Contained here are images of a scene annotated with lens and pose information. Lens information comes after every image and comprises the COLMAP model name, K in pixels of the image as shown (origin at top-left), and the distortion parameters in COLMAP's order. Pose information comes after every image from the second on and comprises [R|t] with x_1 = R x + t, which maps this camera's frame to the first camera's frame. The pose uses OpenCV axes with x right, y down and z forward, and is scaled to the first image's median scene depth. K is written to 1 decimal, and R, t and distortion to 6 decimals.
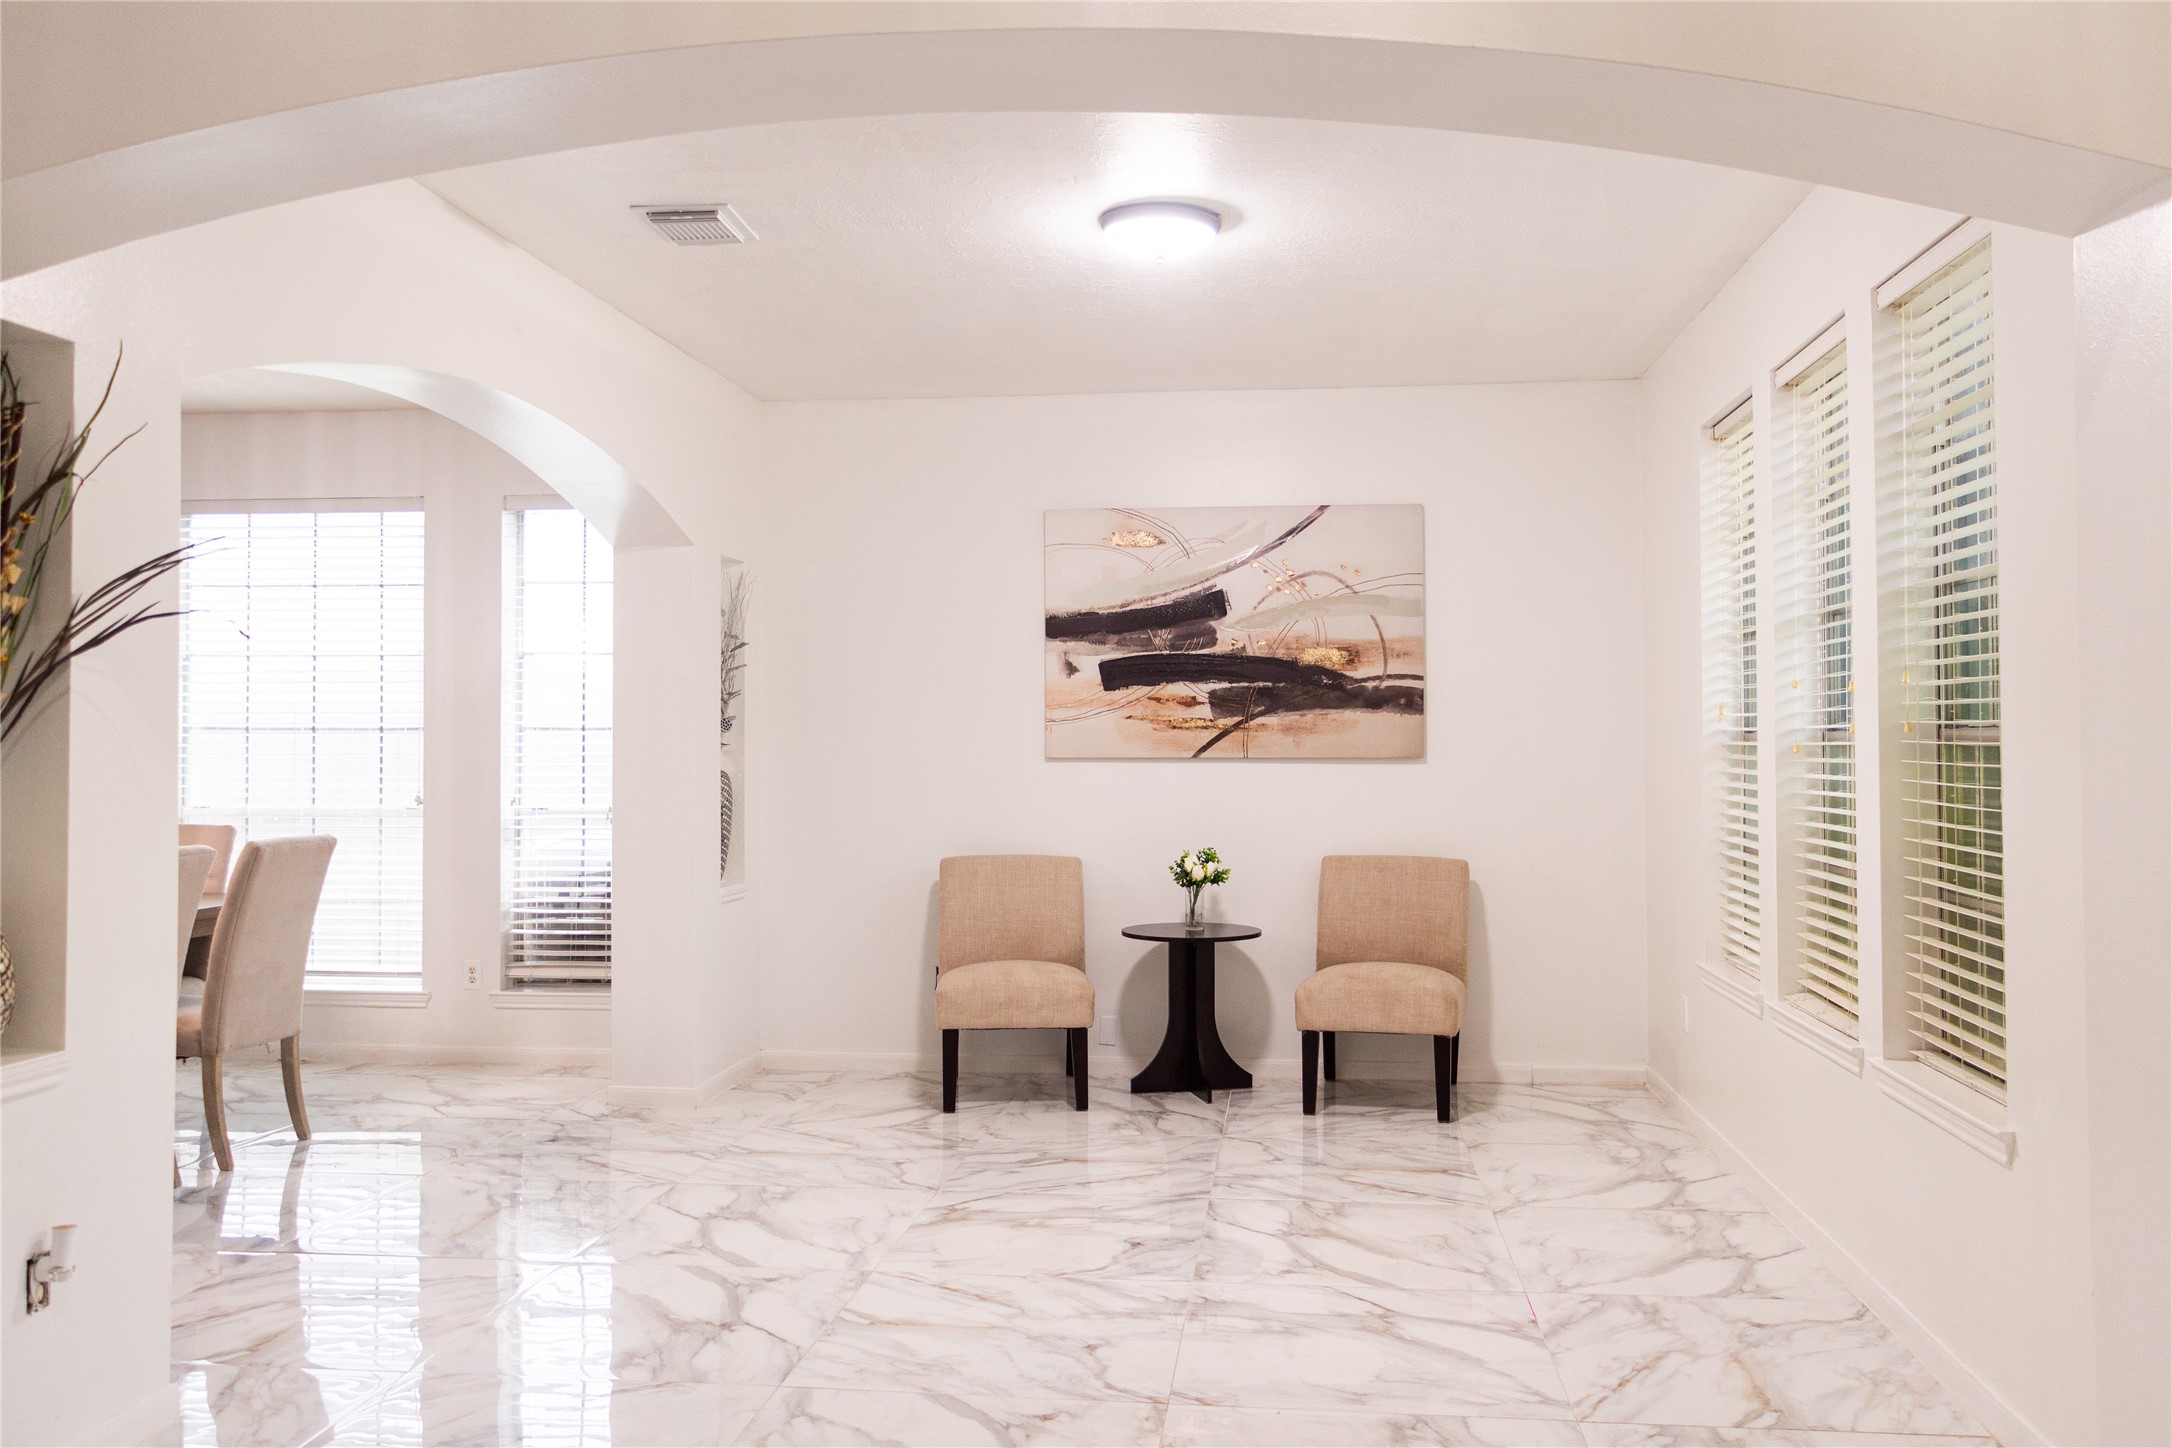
lens RADIAL K [[1830.7, 0, 1086.0], [0, 1830.7, 724.0], [0, 0, 1]] dist [0.031214, -0.091721]
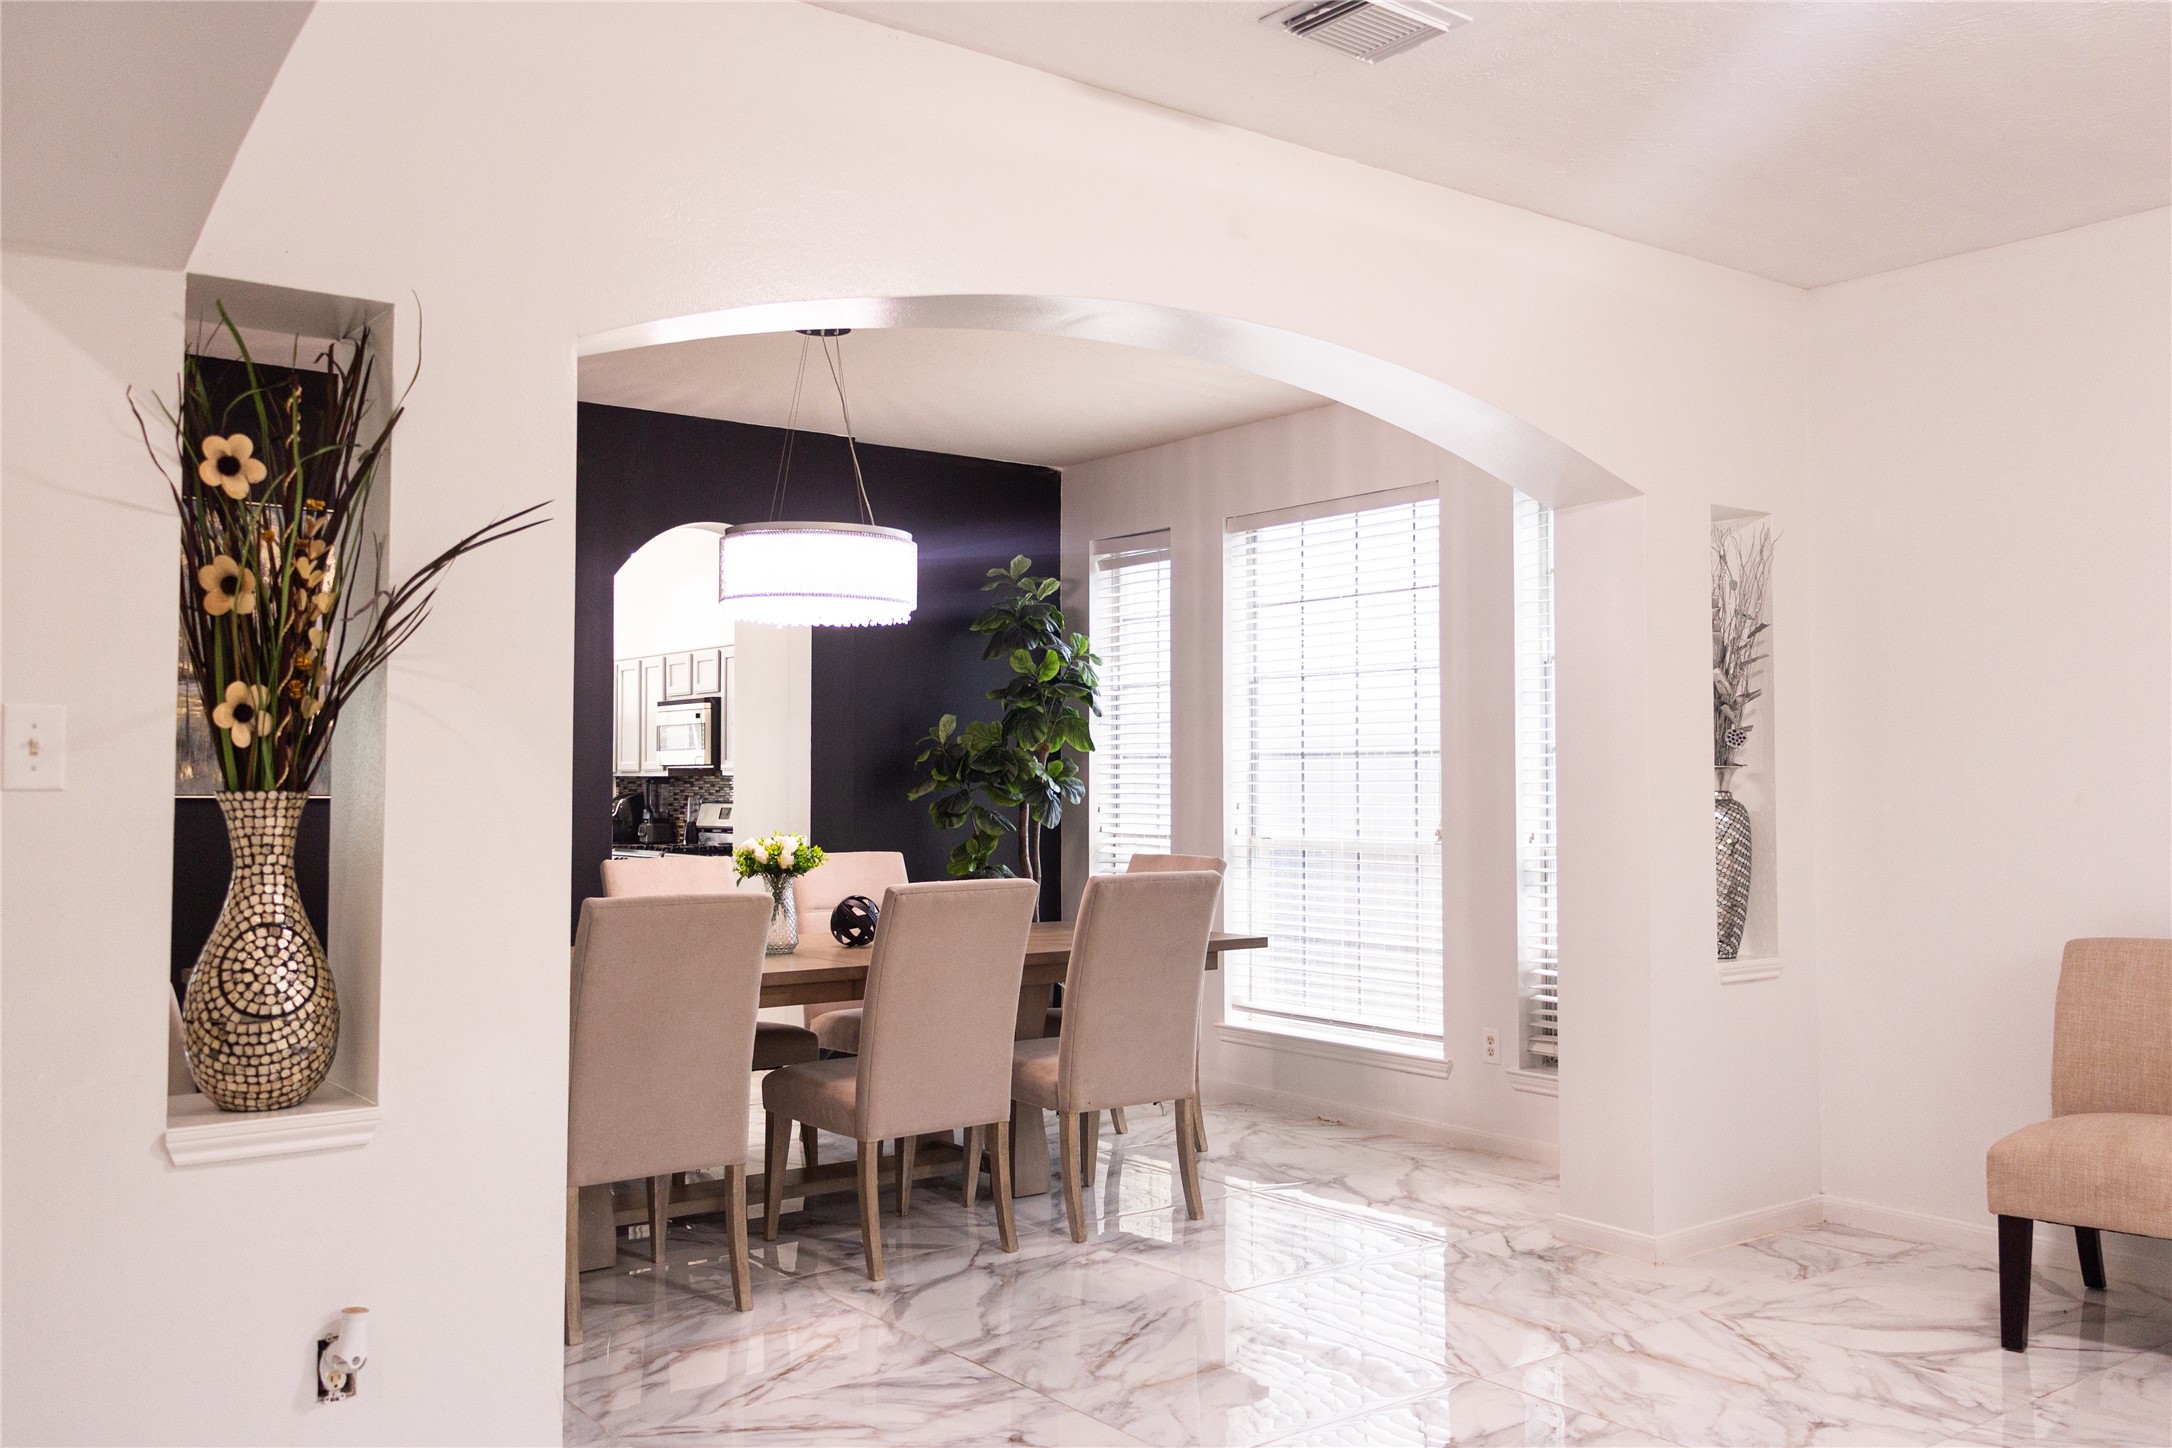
lens RADIAL K [[1830.7, 0, 1086.0], [0, 1830.7, 724.0], [0, 0, 1]] dist [0.031214, -0.091721]
pose [[0.691141, -0.021455, -0.722402, 0.162192], [0.007279, 0.999715, -0.022727, 0.009402], [0.722684, 0.010449, 0.691100, 0.328777]]
